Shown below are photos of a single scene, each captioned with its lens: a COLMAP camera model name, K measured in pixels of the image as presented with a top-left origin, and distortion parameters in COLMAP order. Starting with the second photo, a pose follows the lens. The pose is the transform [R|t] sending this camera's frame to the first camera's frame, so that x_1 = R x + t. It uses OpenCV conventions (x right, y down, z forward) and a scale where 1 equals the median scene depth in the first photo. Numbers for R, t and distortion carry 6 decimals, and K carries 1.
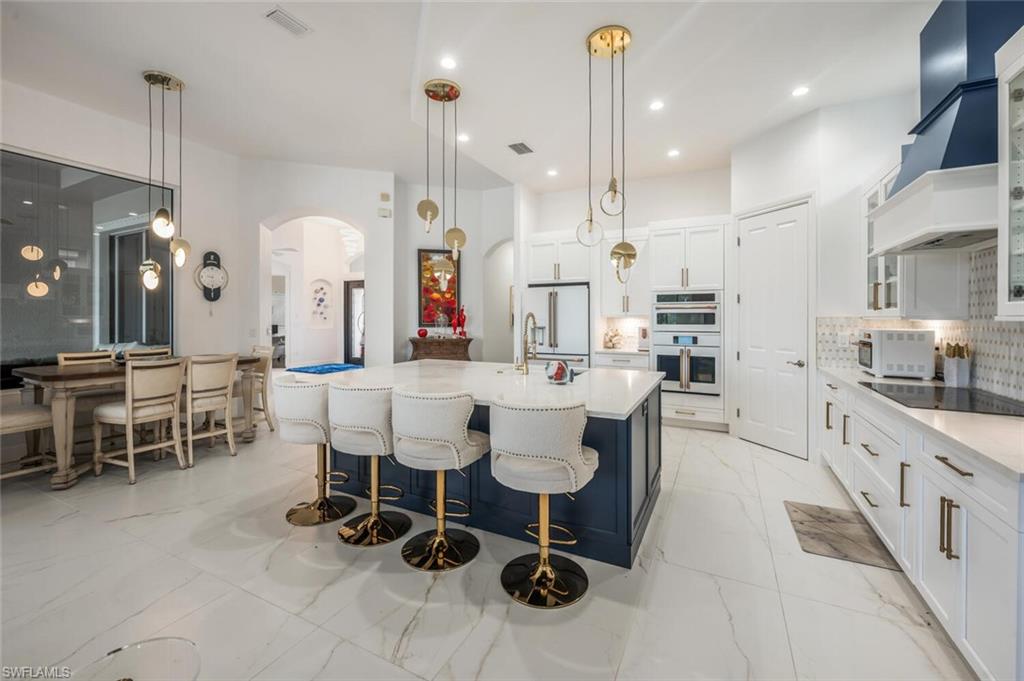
lens RADIAL K [[412.7, 0, 508.3], [0, 412.7, 337.6], [0, 0, 1]] dist [0.000012, 0.000125]
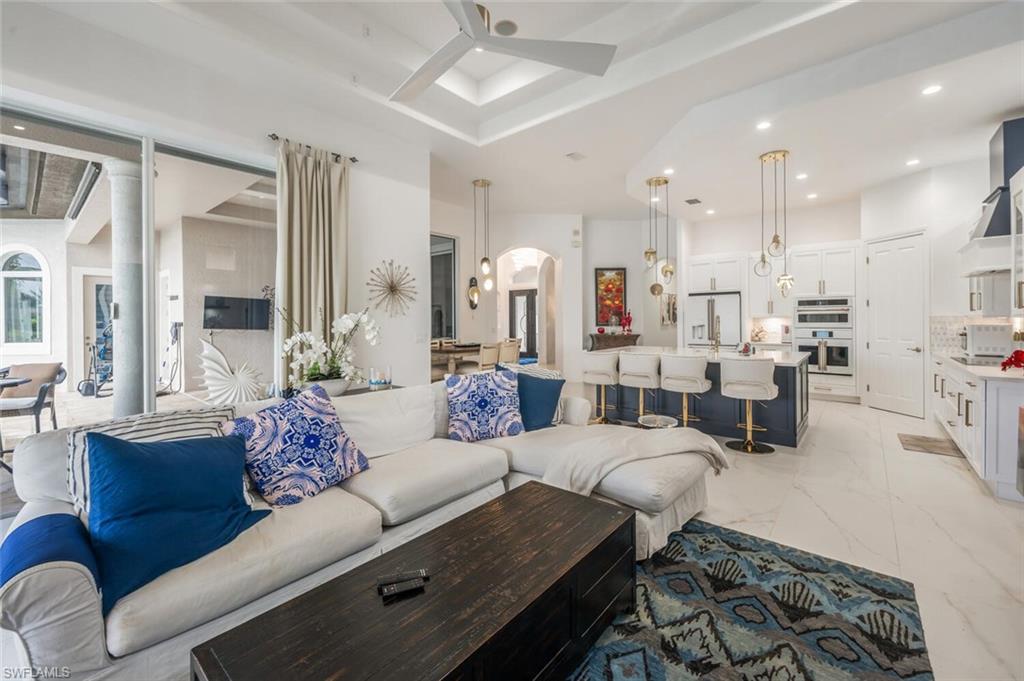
lens RADIAL K [[422.8, 0, 511.9], [0, 422.8, 334.6], [0, 0, 1]] dist [-0.000215, 0.000454]
pose [[0.977211, -0.000058, -0.212272, -0.261515], [-0.002575, 0.999923, -0.012129, 0.026612], [0.212256, 0.012399, 0.977135, -0.547182]]
